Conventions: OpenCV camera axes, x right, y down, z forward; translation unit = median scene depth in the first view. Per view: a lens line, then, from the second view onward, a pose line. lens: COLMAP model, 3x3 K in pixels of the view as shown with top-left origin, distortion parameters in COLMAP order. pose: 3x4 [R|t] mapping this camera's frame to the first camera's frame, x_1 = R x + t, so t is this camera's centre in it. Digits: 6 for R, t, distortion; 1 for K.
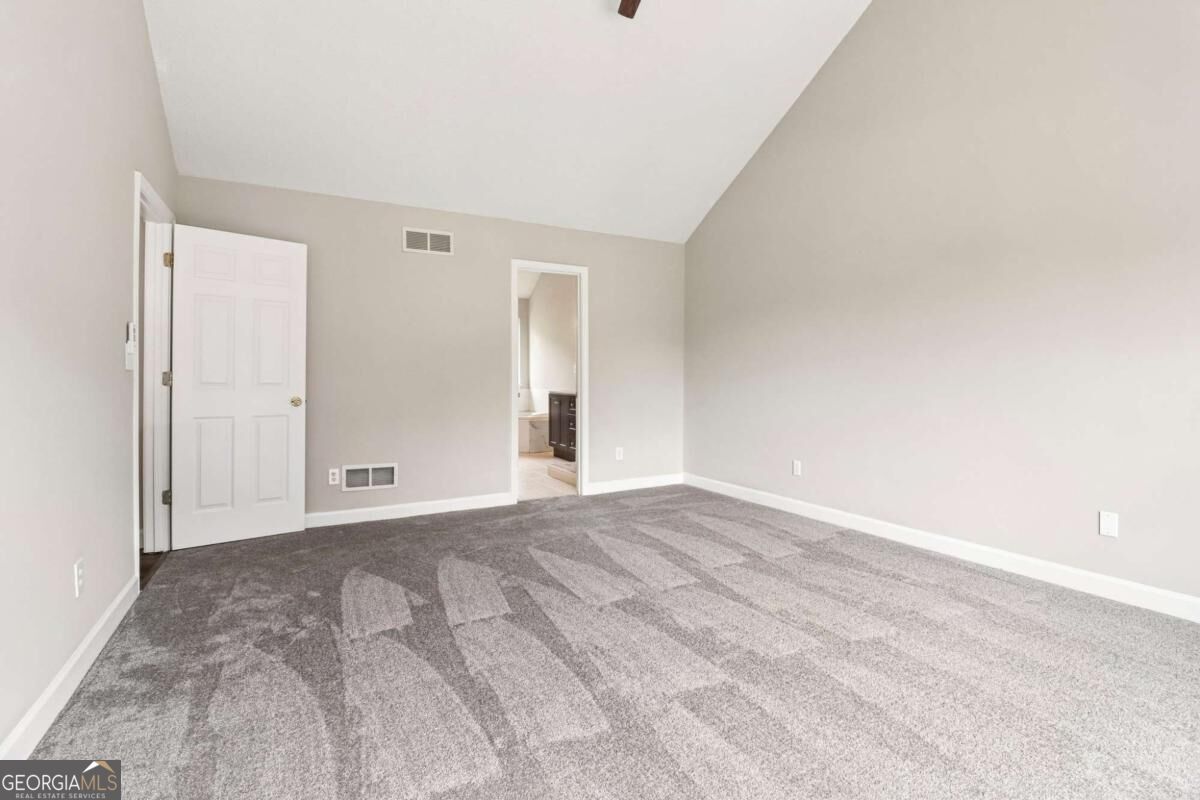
lens RADIAL K [[558.8, 0, 613.1], [0, 558.8, 379.1], [0, 0, 1]] dist [-0.003872, -0.003686]
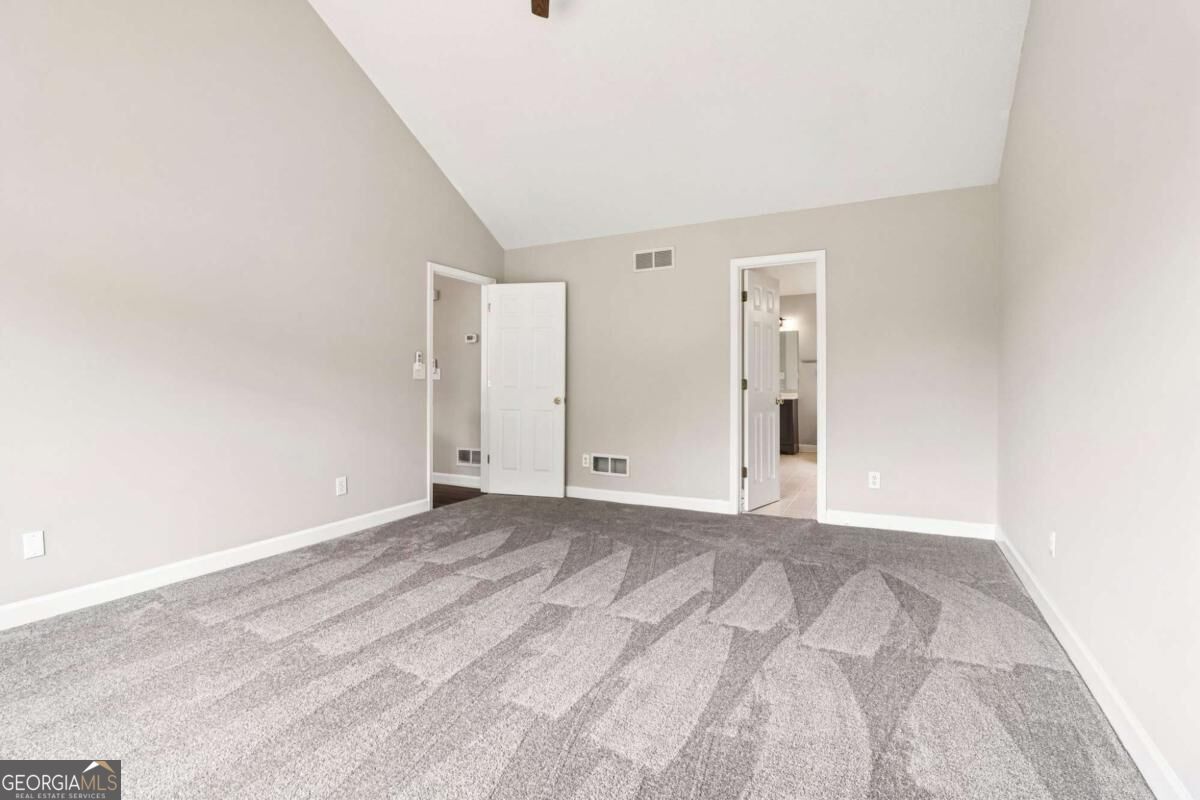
lens RADIAL K [[558.8, 0, 607.3], [0, 558.8, 380.3], [0, 0, 1]] dist [-0.003872, -0.003686]
pose [[0.561341, -0.004198, -0.827574, 0.575940], [-0.000844, 0.999984, -0.005645, -0.000745], [0.827584, 0.003867, 0.561329, 0.327464]]
